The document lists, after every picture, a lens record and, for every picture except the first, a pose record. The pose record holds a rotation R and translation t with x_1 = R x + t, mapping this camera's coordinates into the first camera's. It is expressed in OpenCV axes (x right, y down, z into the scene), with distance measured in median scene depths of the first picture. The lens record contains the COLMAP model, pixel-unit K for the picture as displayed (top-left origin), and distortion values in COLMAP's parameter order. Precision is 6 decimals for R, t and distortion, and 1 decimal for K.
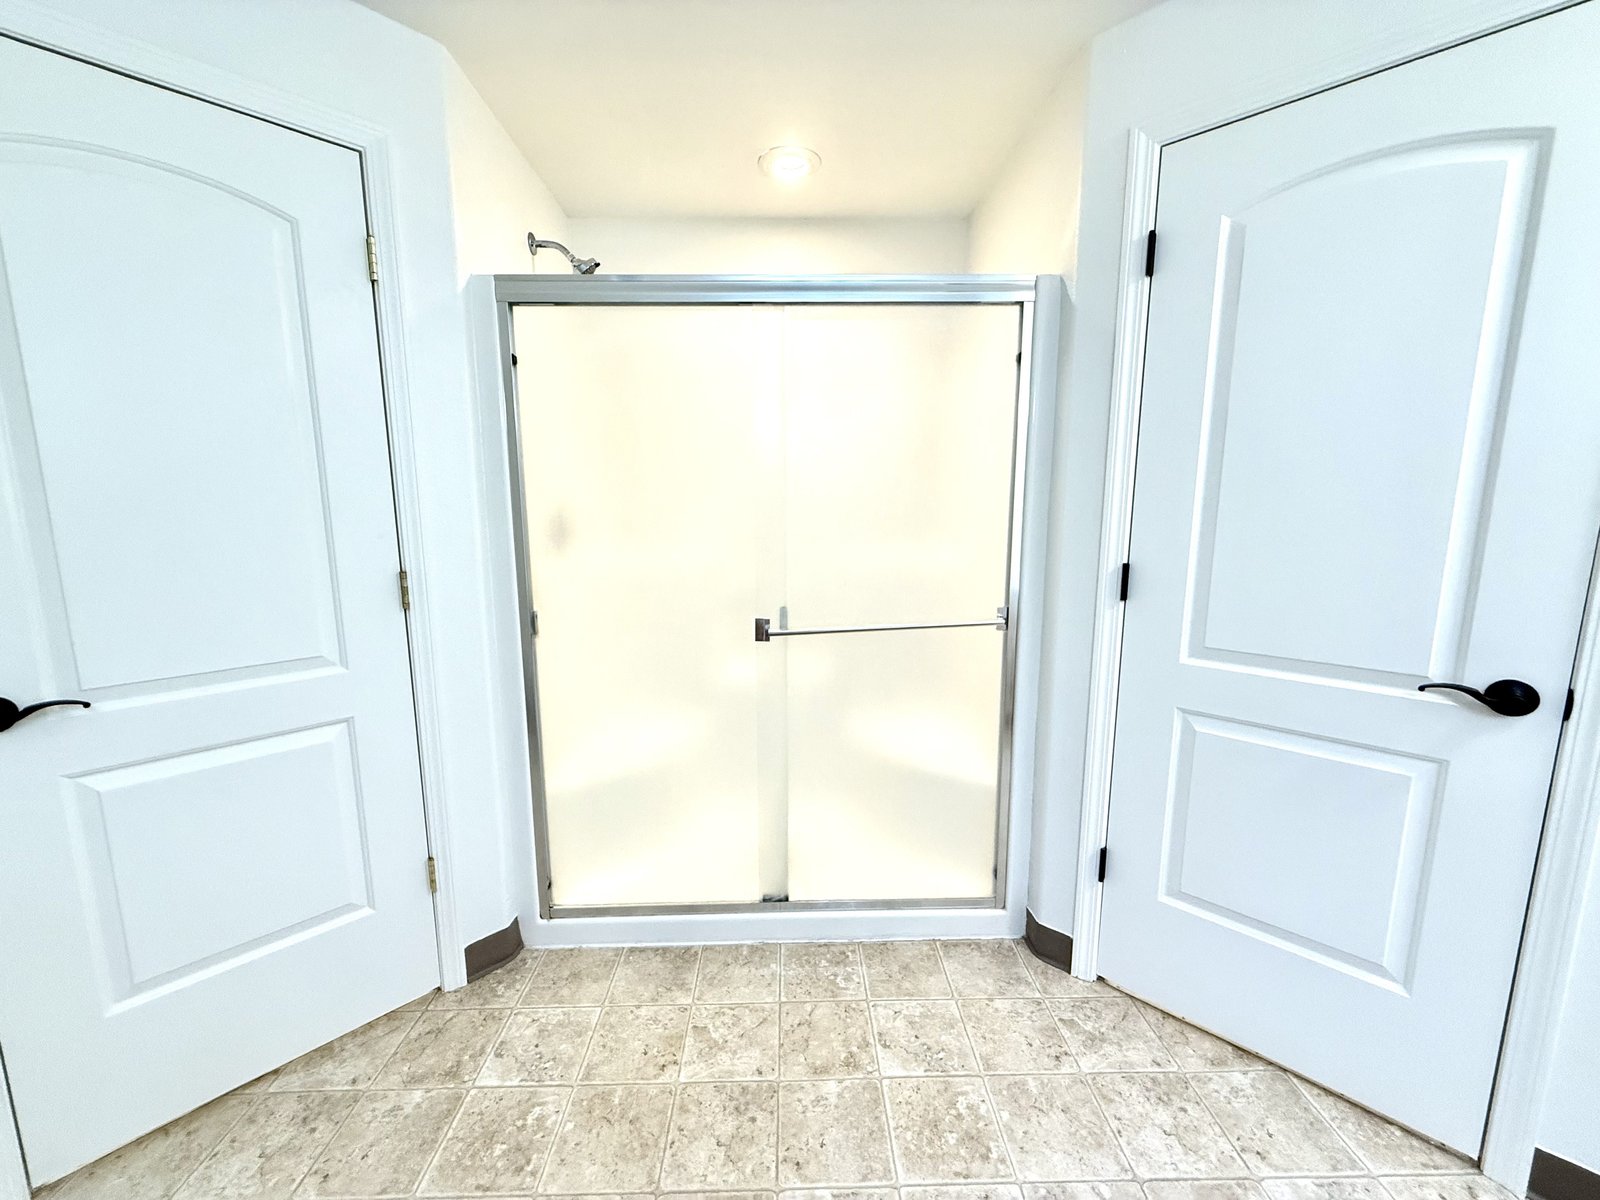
lens RADIAL K [[640.6, 0, 803.0], [0, 640.6, 602.8], [0, 0, 1]] dist [0.001201, 0.000112]
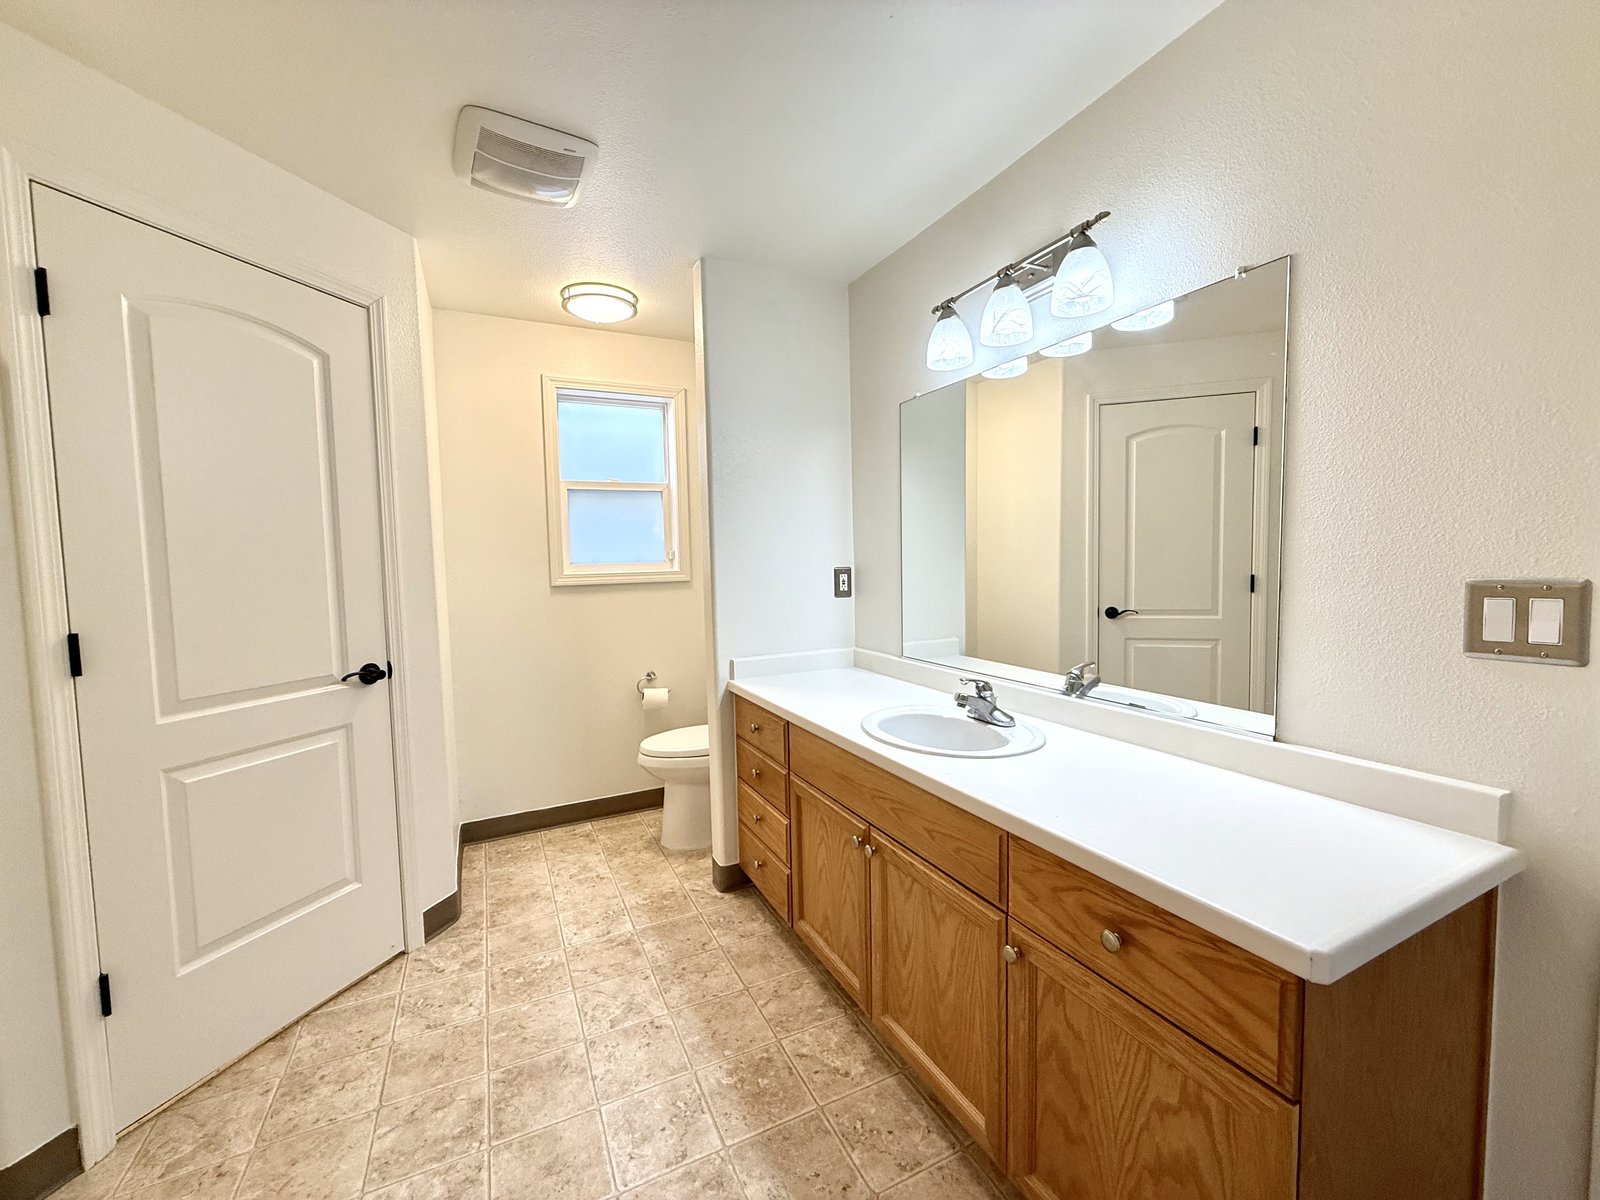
lens RADIAL K [[640.6, 0, 800.3], [0, 640.6, 598.6], [0, 0, 1]] dist [0.001201, 0.000112]
pose [[-0.426403, -0.045660, 0.903380, -0.790577], [0.159276, 0.979330, 0.124679, -0.067967], [-0.890400, 0.197050, -0.410317, 0.534671]]
